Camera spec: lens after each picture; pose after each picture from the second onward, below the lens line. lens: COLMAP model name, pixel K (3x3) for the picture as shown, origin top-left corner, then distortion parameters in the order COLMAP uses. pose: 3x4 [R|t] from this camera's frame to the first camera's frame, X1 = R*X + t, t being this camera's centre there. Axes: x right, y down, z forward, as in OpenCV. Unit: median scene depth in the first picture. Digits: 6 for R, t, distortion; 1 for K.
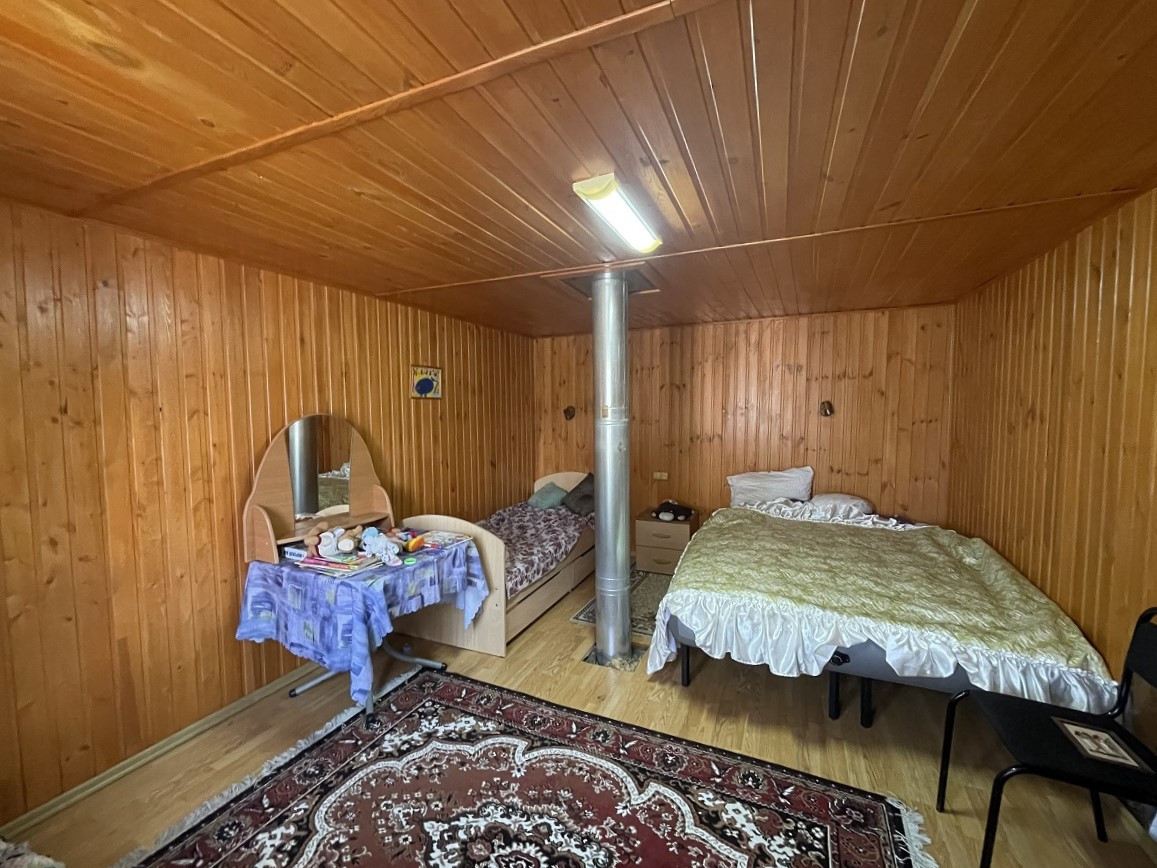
lens RADIAL K [[461.1, 0, 572.1], [0, 461.1, 437.9], [0, 0, 1]] dist [-0.001063, 0.000373]
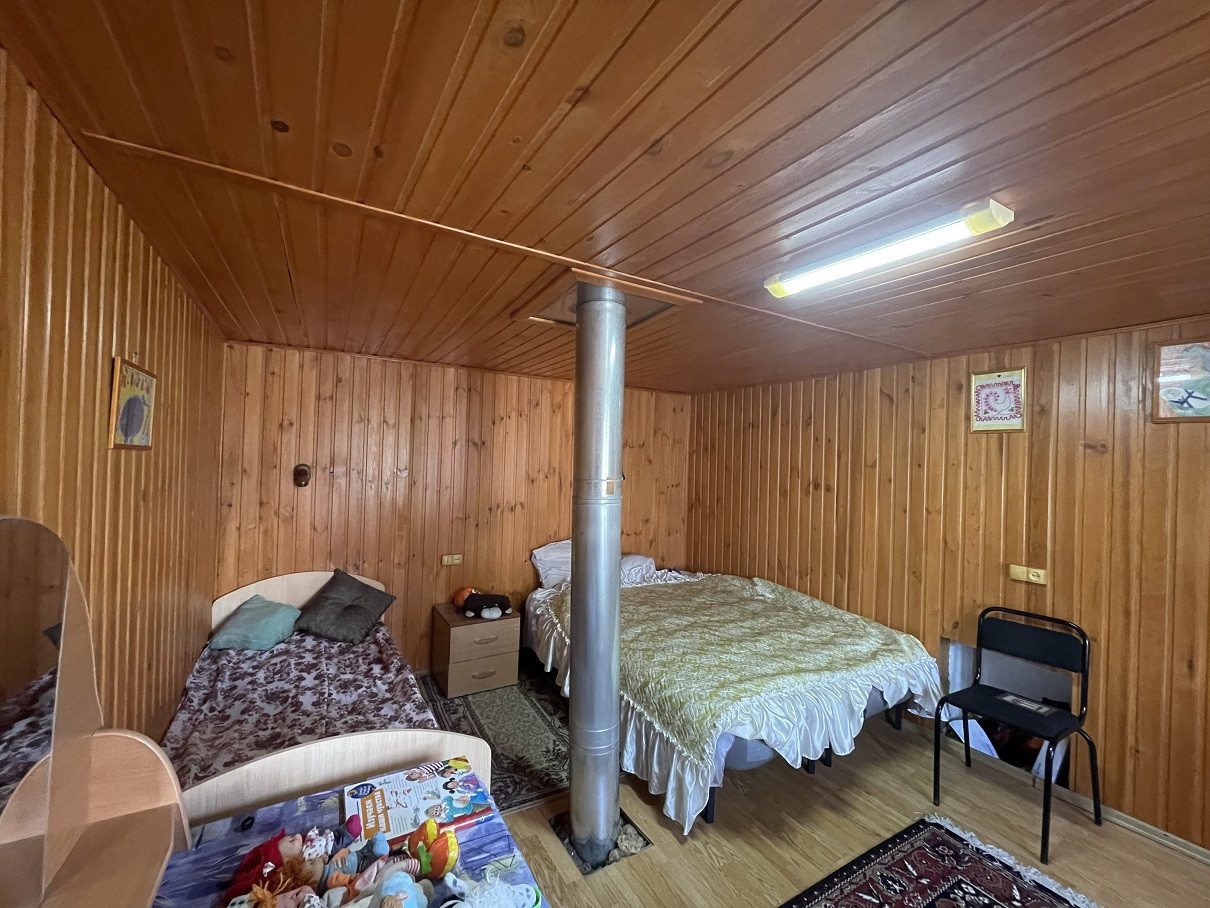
lens RADIAL K [[482.2, 0, 598.3], [0, 482.2, 458.1], [0, 0, 1]] dist [-0.001063, 0.000373]
pose [[0.594473, 0.032887, 0.803442, -0.661246], [0.024749, 0.997942, -0.059161, -0.068565], [-0.803734, 0.055054, 0.592436, 0.710210]]
